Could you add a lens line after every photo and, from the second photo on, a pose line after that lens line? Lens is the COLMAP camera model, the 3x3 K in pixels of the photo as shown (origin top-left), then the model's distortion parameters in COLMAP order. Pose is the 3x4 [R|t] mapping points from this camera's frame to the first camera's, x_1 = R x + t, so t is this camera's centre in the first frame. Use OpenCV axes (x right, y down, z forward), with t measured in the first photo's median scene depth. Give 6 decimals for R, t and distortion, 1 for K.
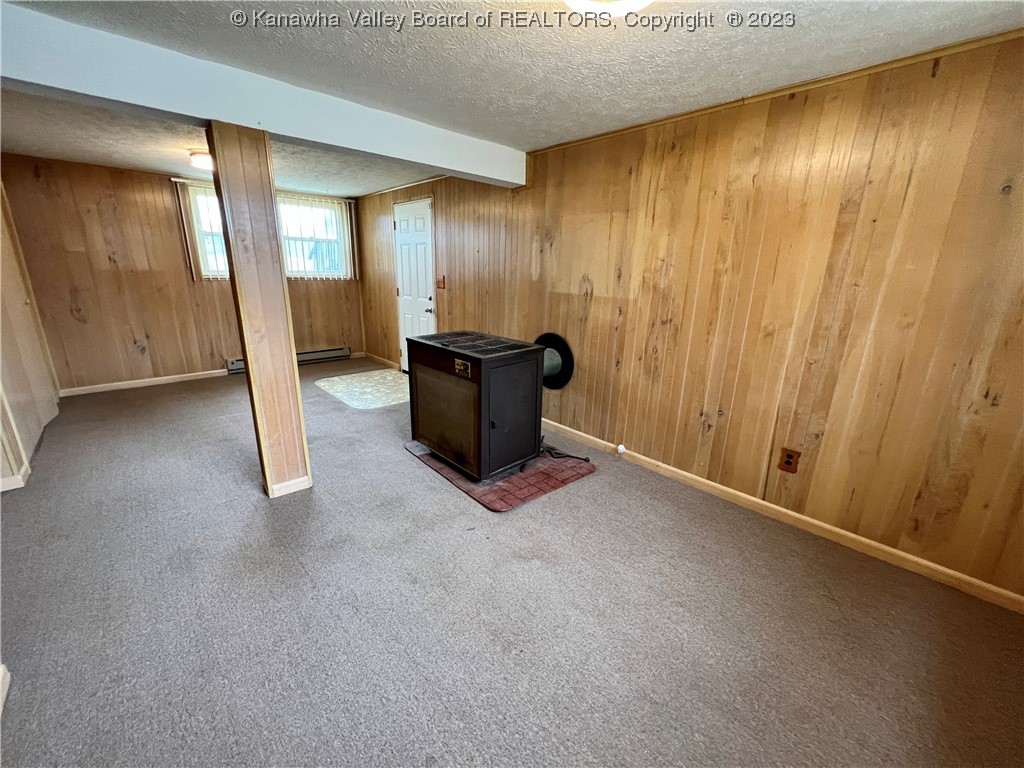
lens RADIAL K [[406.1, 0, 514.0], [0, 406.1, 381.6], [0, 0, 1]] dist [-0.006818, 0.000385]
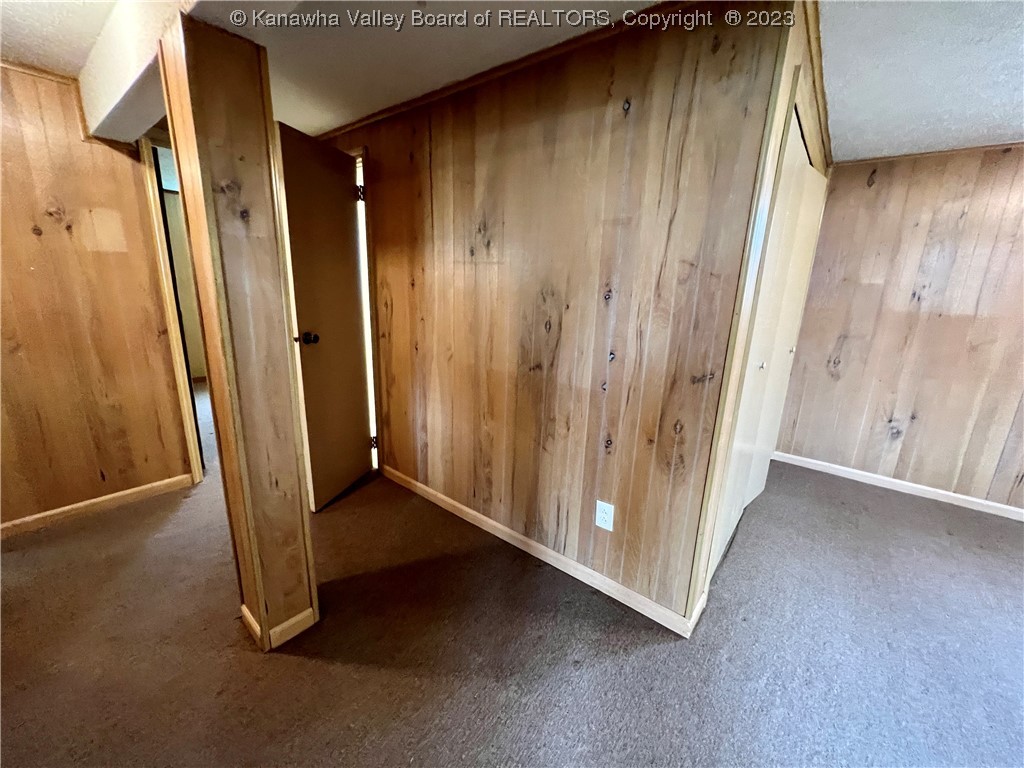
lens RADIAL K [[406.1, 0, 510.8], [0, 406.1, 389.2], [0, 0, 1]] dist [-0.006818, 0.000385]
pose [[0.142797, 0.227879, -0.963162, -0.420966], [-0.292609, 0.939355, 0.178864, -0.085010], [0.945510, 0.256289, 0.200816, 0.283012]]
